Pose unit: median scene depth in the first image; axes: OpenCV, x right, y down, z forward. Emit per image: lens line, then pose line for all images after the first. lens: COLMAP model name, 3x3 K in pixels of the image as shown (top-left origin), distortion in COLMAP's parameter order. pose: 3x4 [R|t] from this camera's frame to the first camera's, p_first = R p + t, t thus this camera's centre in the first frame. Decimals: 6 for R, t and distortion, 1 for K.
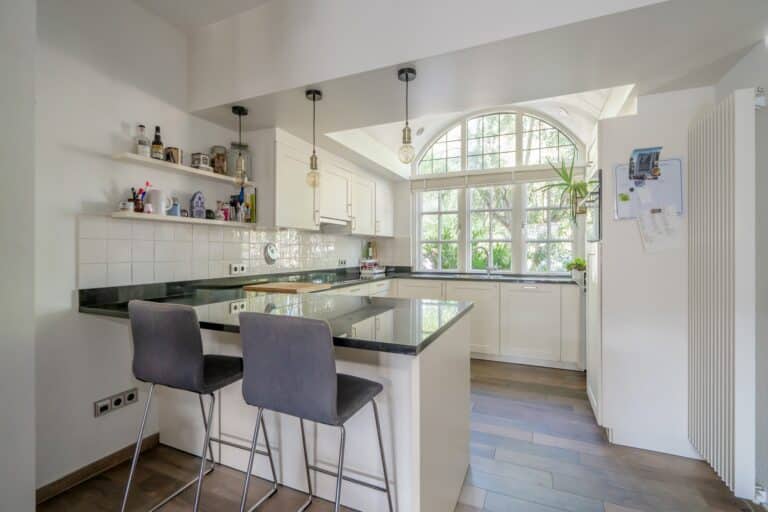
lens RADIAL K [[348.4, 0, 382.1], [0, 348.4, 249.6], [0, 0, 1]] dist [0.000421, 0.000640]
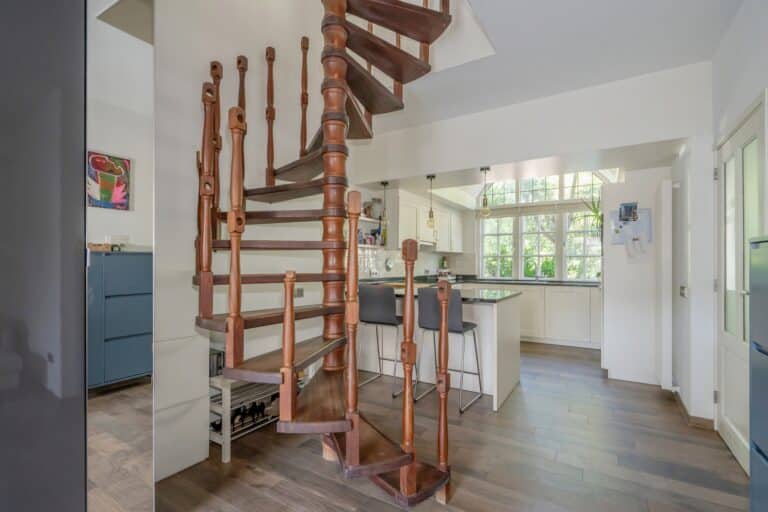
lens RADIAL K [[348.4, 0, 376.4], [0, 348.4, 261.2], [0, 0, 1]] dist [0.000421, 0.000640]
pose [[0.987709, 0.002475, -0.156285, -0.088242], [-0.003373, 0.999979, -0.005481, 0.003947], [0.156268, 0.005941, 0.987697, -0.393300]]
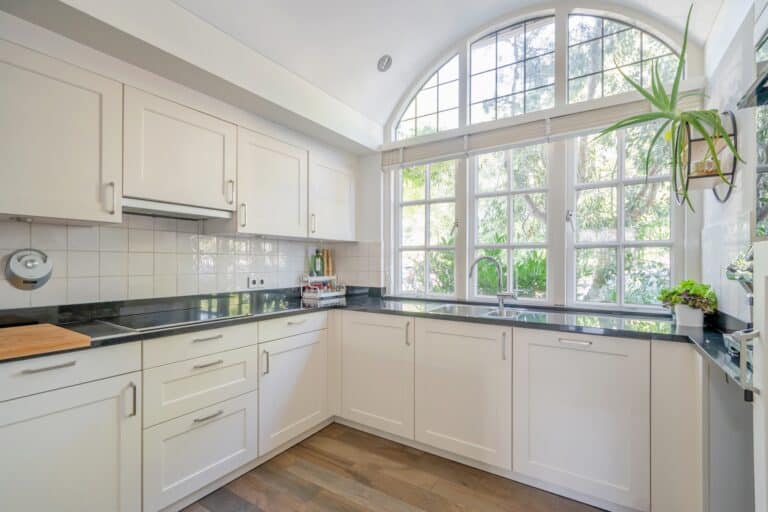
lens RADIAL K [[348.4, 0, 376.7], [0, 348.4, 262.5], [0, 0, 1]] dist [0.000421, 0.000640]
pose [[0.985919, 0.000502, -0.167221, 0.187852], [-0.000097, 0.999997, 0.002430, 0.000794], [0.167222, -0.002380, 0.985916, 0.387269]]
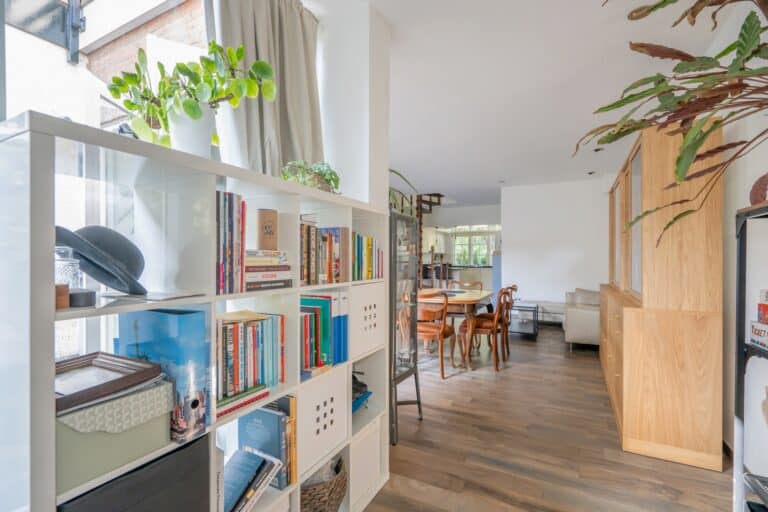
lens RADIAL K [[348.4, 0, 380.2], [0, 348.4, 259.9], [0, 0, 1]] dist [0.000421, 0.000640]
pose [[0.997344, -0.006385, -0.072558, -0.297543], [0.006336, 0.999980, -0.000907, 0.016775], [0.072562, 0.000445, 0.997364, -1.910972]]
